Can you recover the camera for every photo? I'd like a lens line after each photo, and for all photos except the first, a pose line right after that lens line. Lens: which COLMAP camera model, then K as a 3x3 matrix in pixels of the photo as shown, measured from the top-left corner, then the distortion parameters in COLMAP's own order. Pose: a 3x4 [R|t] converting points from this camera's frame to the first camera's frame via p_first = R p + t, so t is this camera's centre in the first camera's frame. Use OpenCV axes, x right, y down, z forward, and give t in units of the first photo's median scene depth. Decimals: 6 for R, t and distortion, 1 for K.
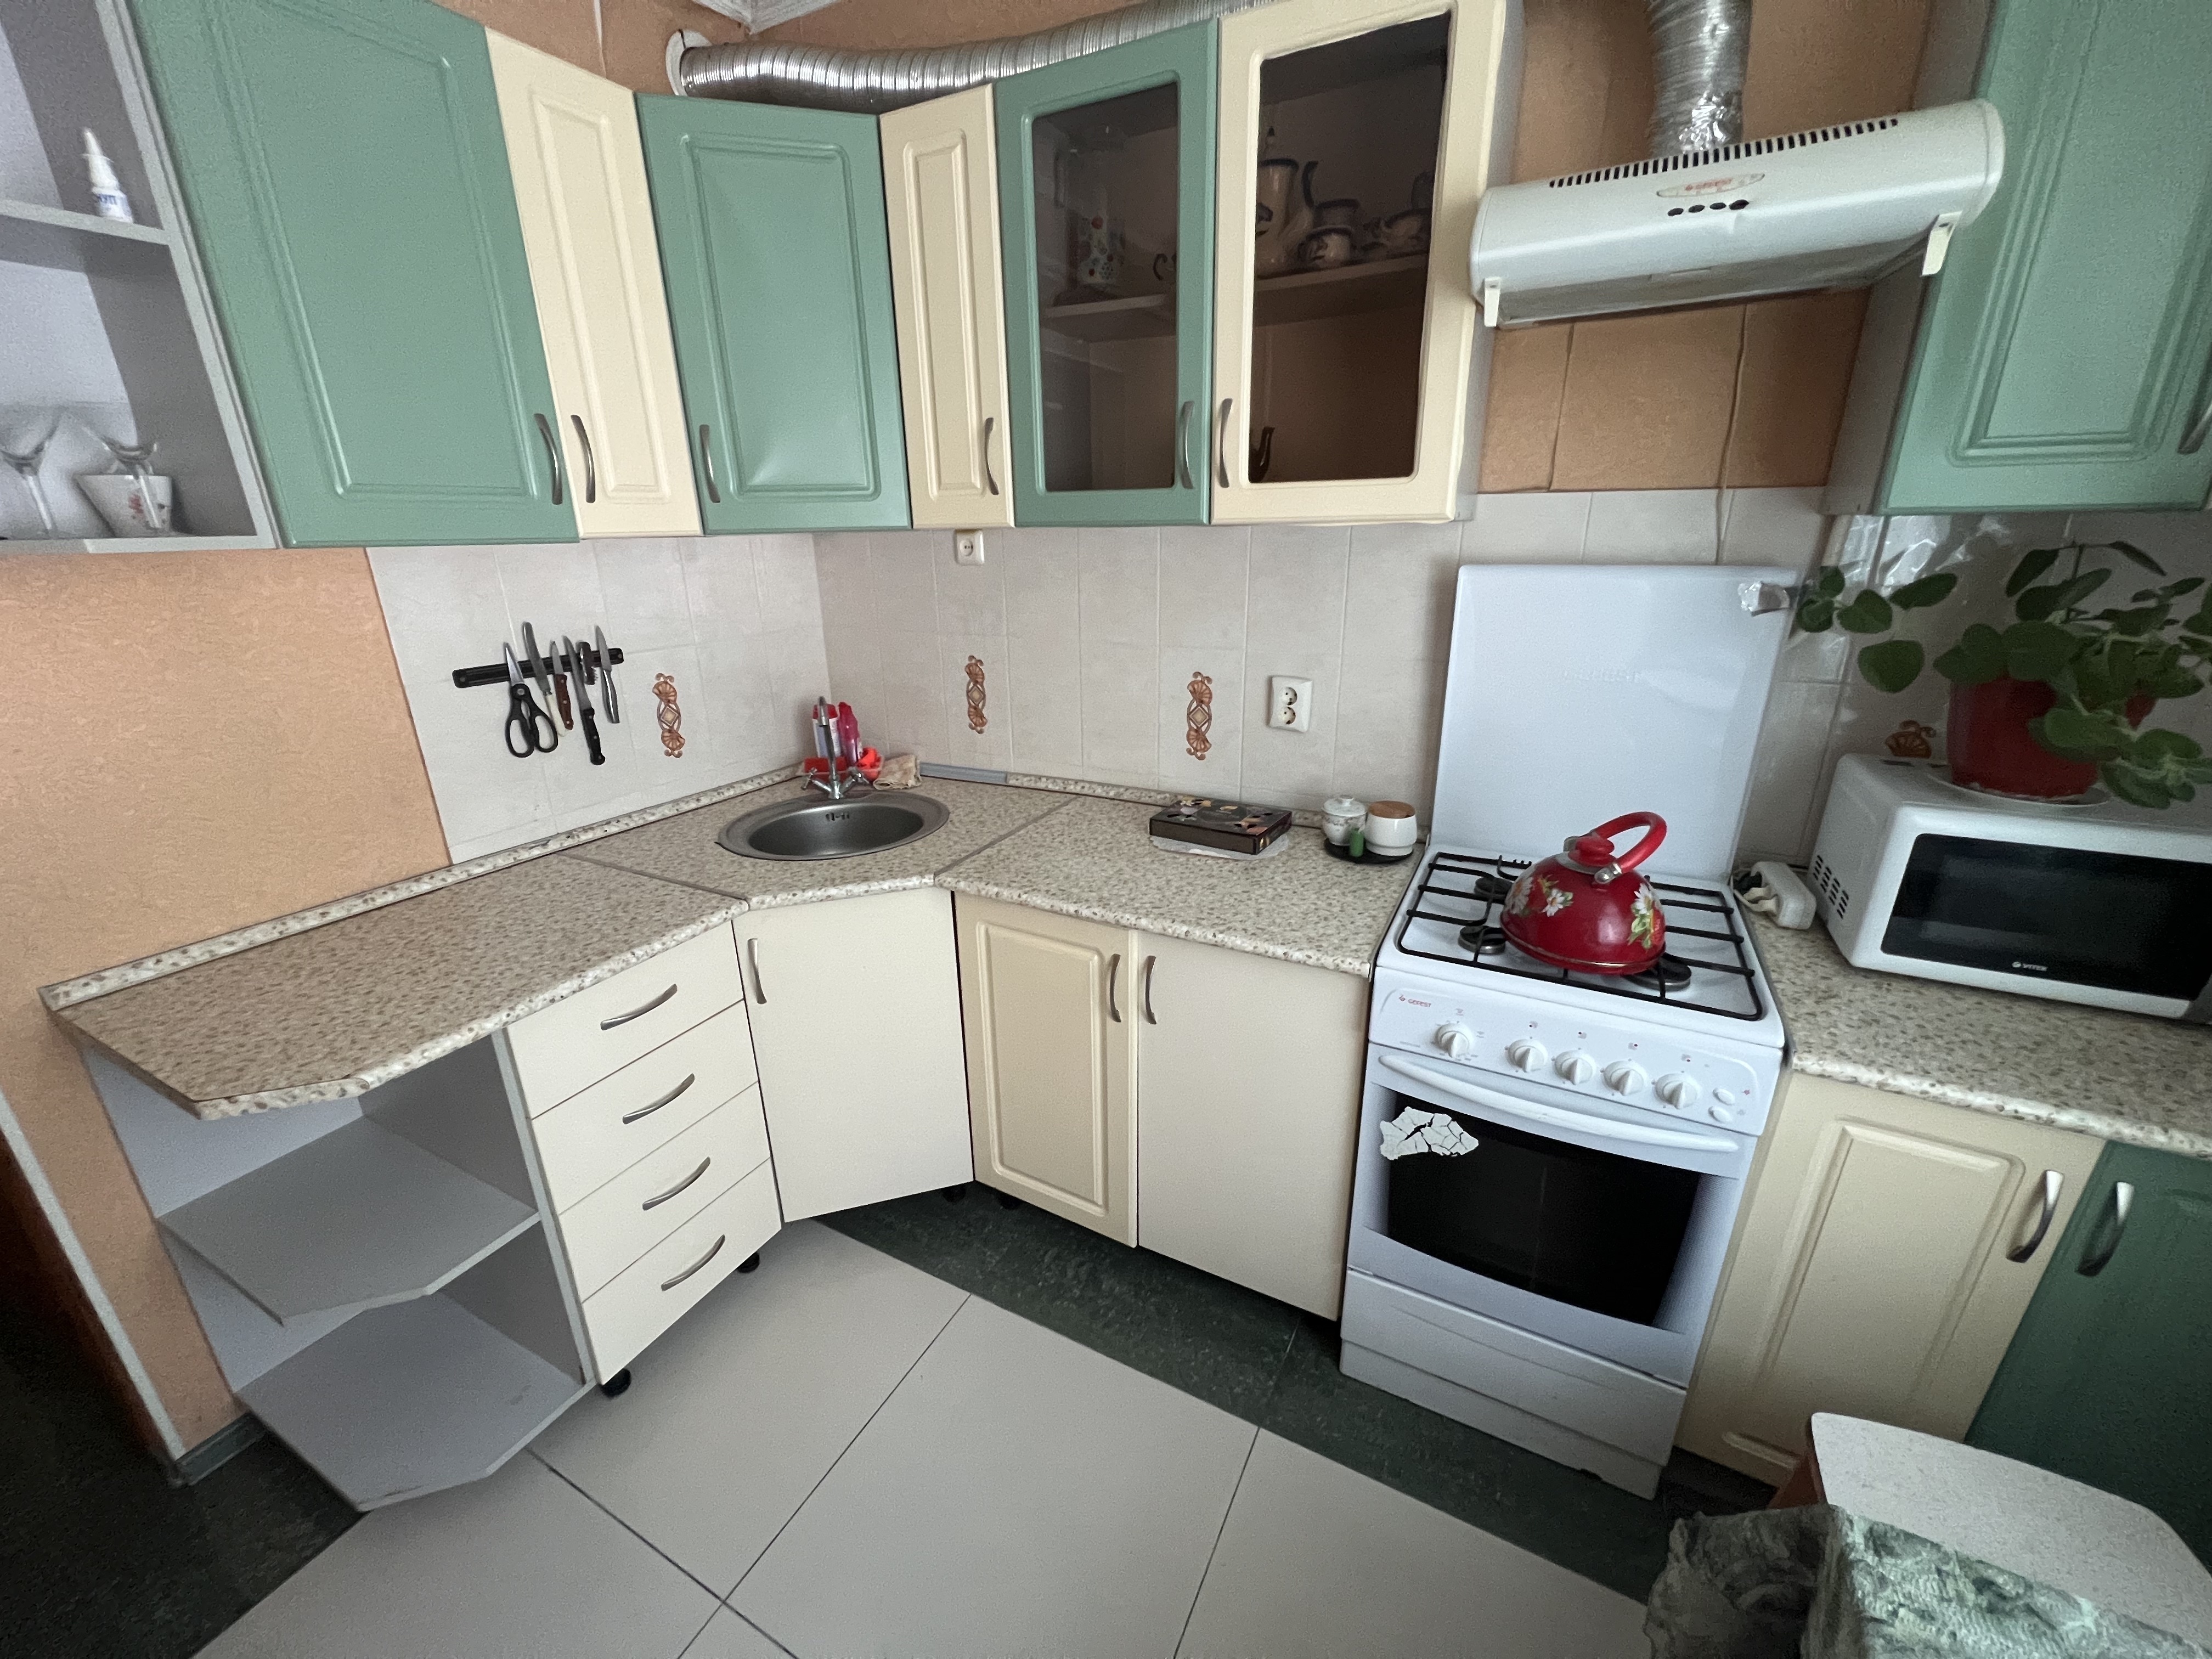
lens RADIAL K [[882.7, 0, 1106.0], [0, 882.7, 829.5], [0, 0, 1]] dist [0.000464, 0.000141]
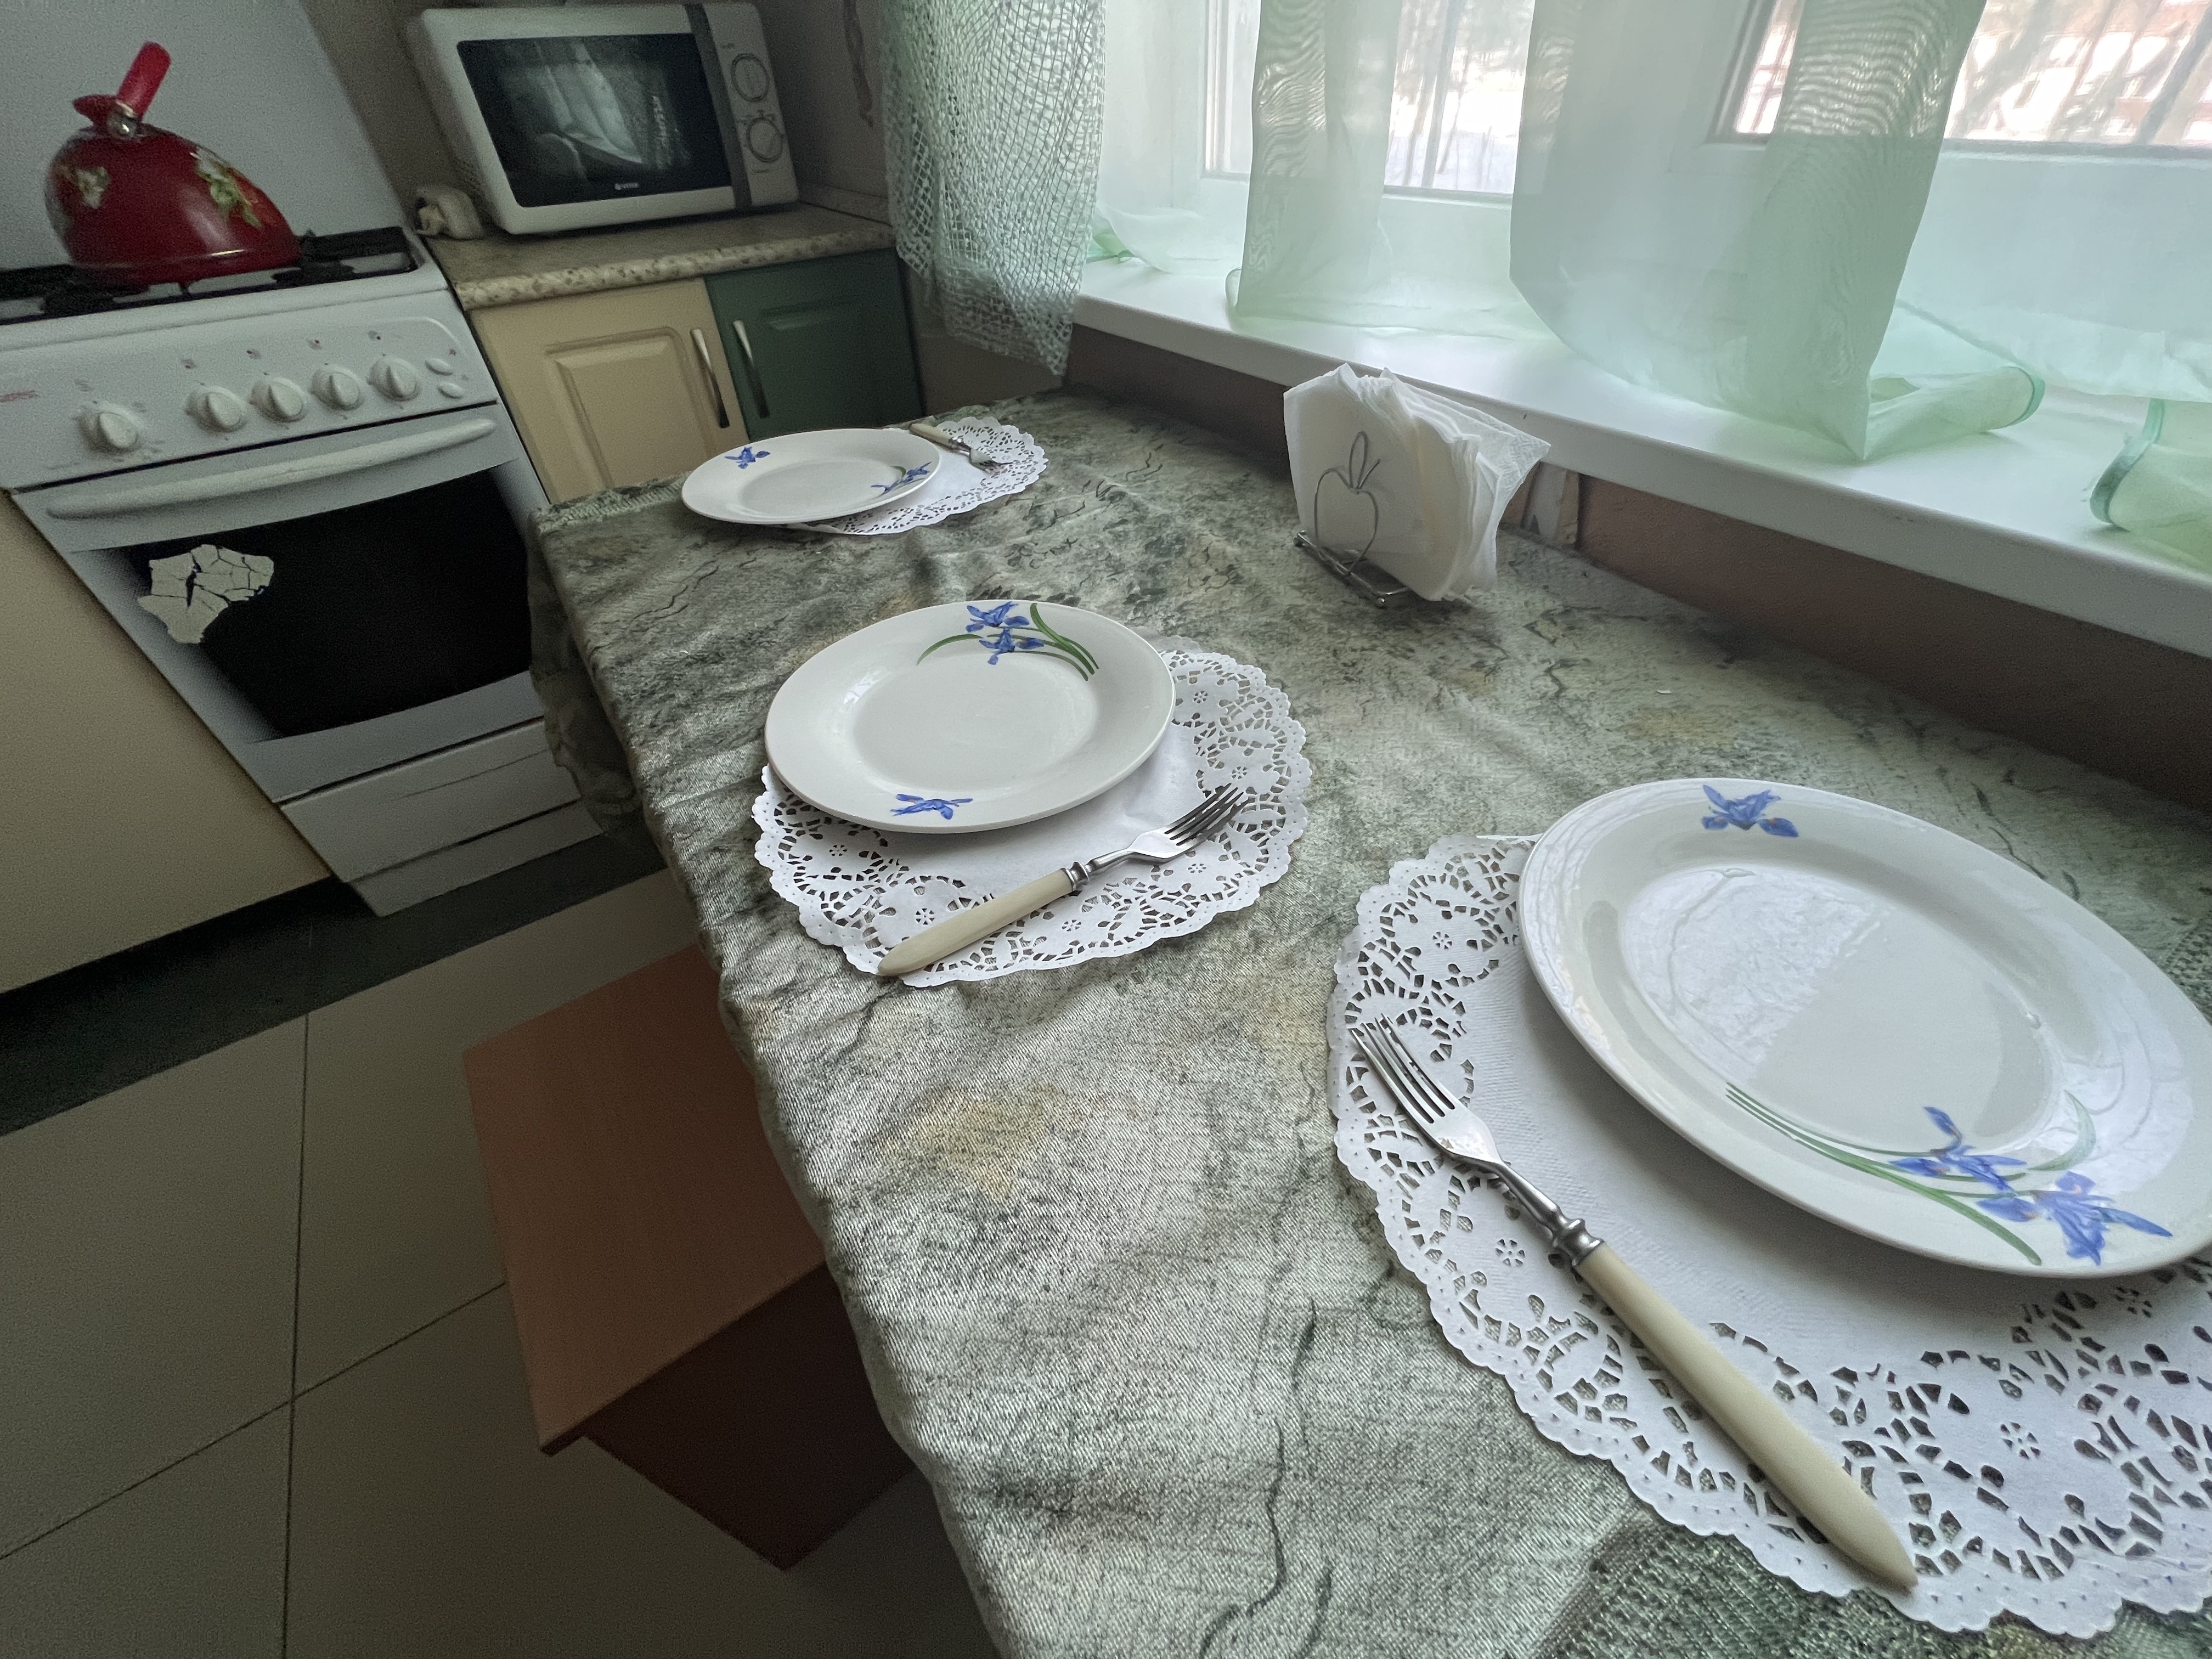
lens RADIAL K [[881.3, 0, 1106.0], [0, 881.3, 829.5], [0, 0, 1]] dist [-0.000247, 0.000027]
pose [[0.476224, -0.584144, 0.657257, 0.094385], [0.324259, 0.811441, 0.486230, 0.407736], [-0.817354, -0.018433, 0.575841, -0.147434]]
